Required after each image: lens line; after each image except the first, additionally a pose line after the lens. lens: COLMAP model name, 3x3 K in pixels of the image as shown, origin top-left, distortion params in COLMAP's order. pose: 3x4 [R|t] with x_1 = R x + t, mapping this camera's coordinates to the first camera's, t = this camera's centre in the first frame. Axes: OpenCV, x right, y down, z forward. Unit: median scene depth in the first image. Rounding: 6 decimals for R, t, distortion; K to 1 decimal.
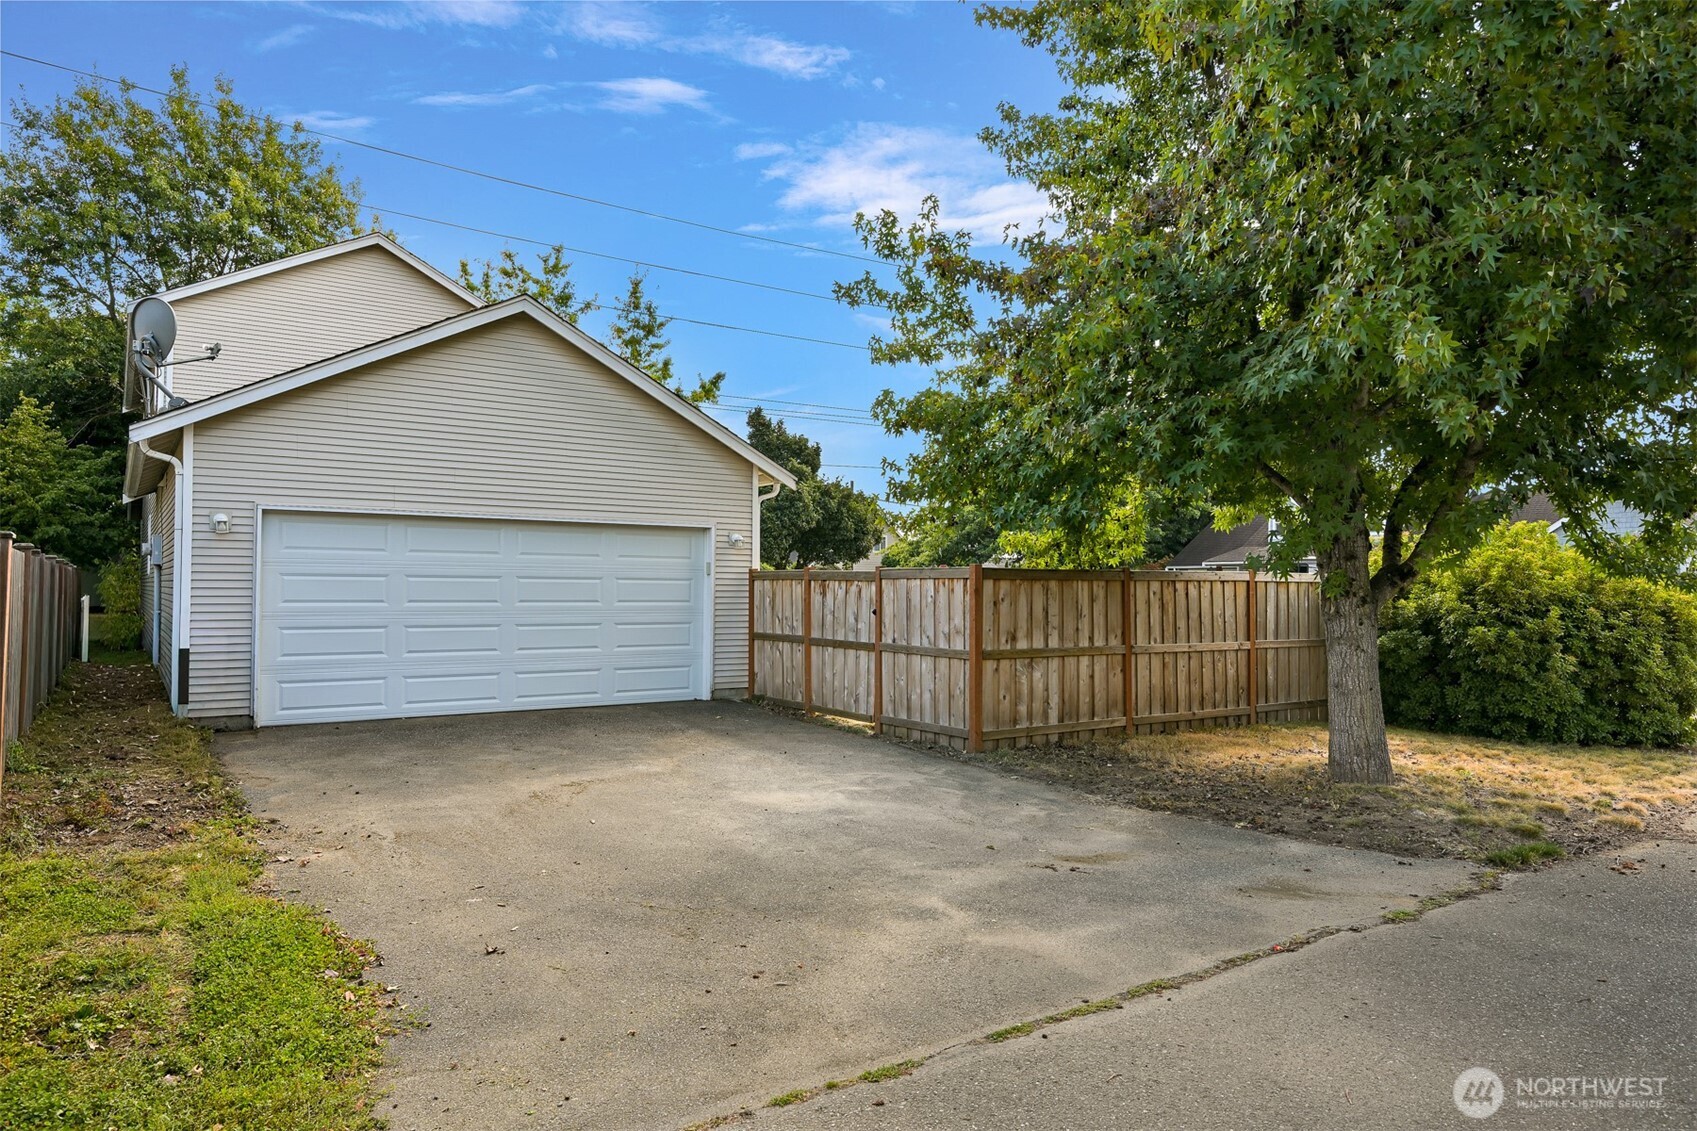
lens RADIAL K [[1067.2, 0, 848.5], [0, 1067.2, 565.5], [0, 0, 1]] dist [0.004202, 0.000454]
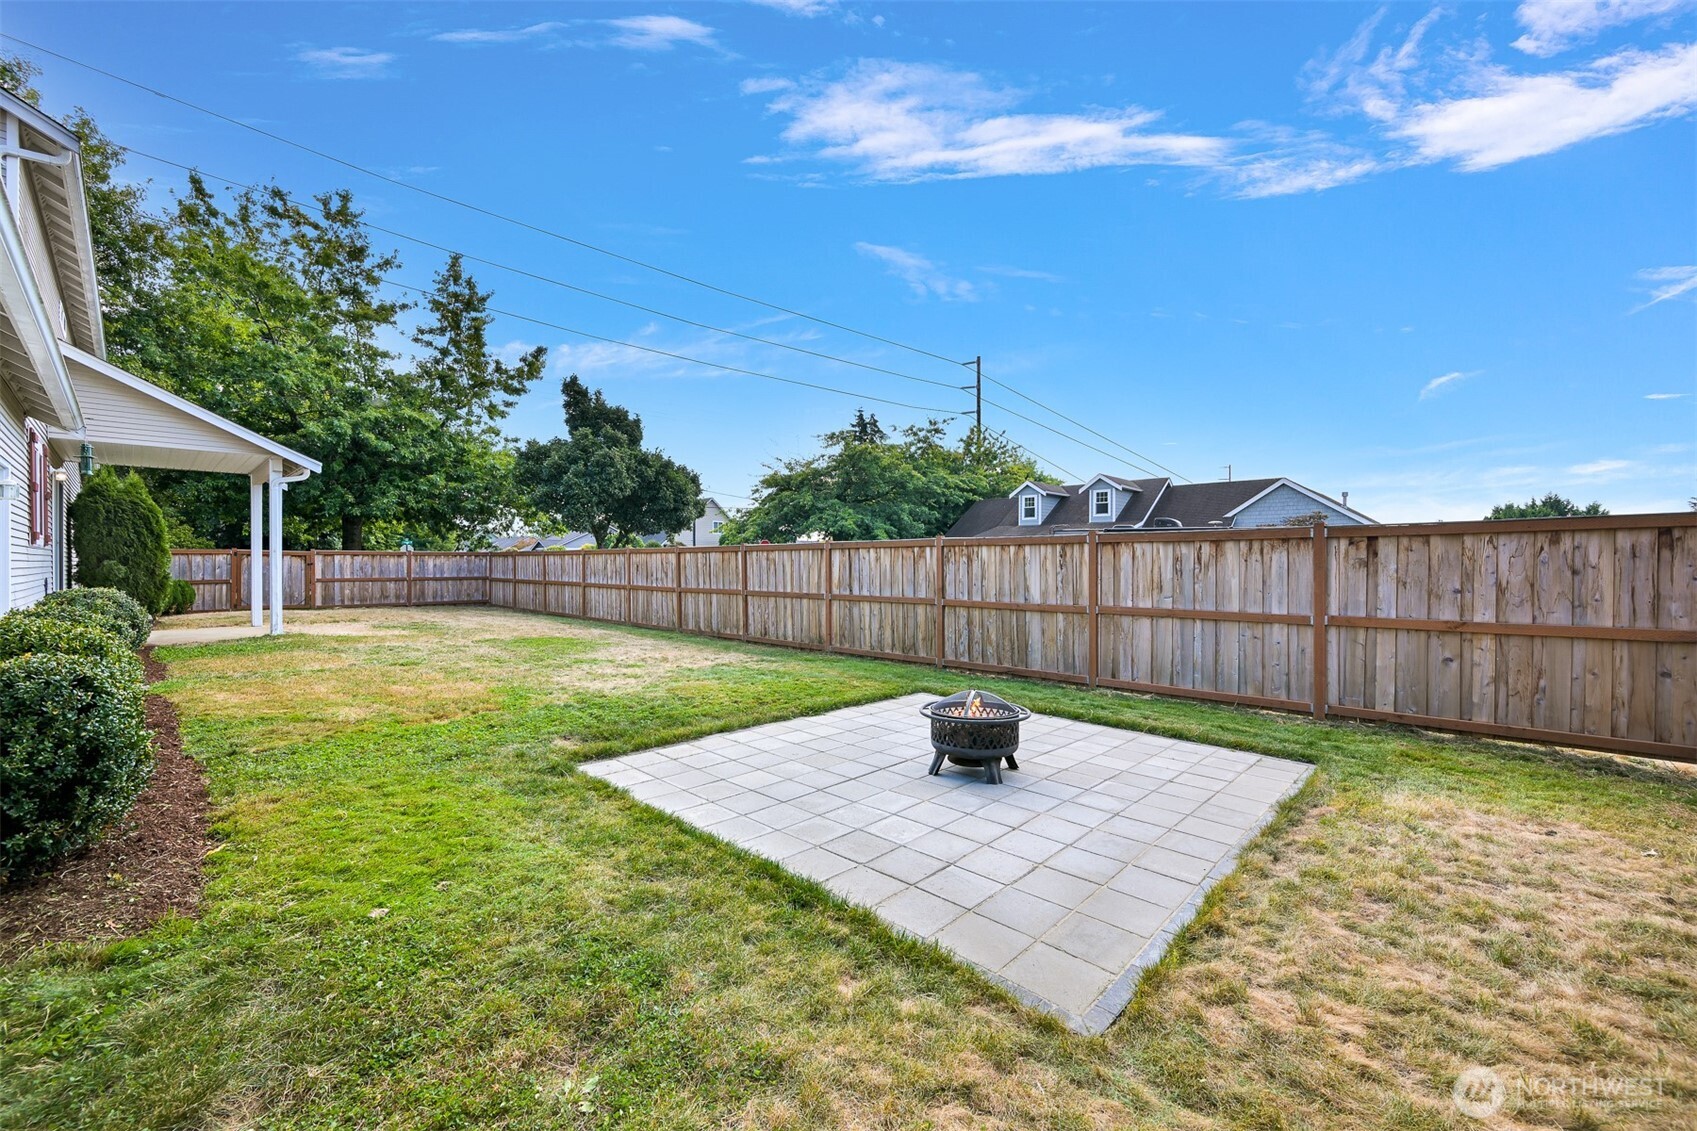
lens RADIAL K [[665.8, 0, 852.5], [0, 665.8, 571.0], [0, 0, 1]] dist [-0.000666, 0.000269]
pose [[0.977124, -0.009739, 0.212445, 0.035908], [0.002309, 0.999378, 0.035193, 0.011749], [-0.212656, -0.033897, 0.976539, 0.351488]]
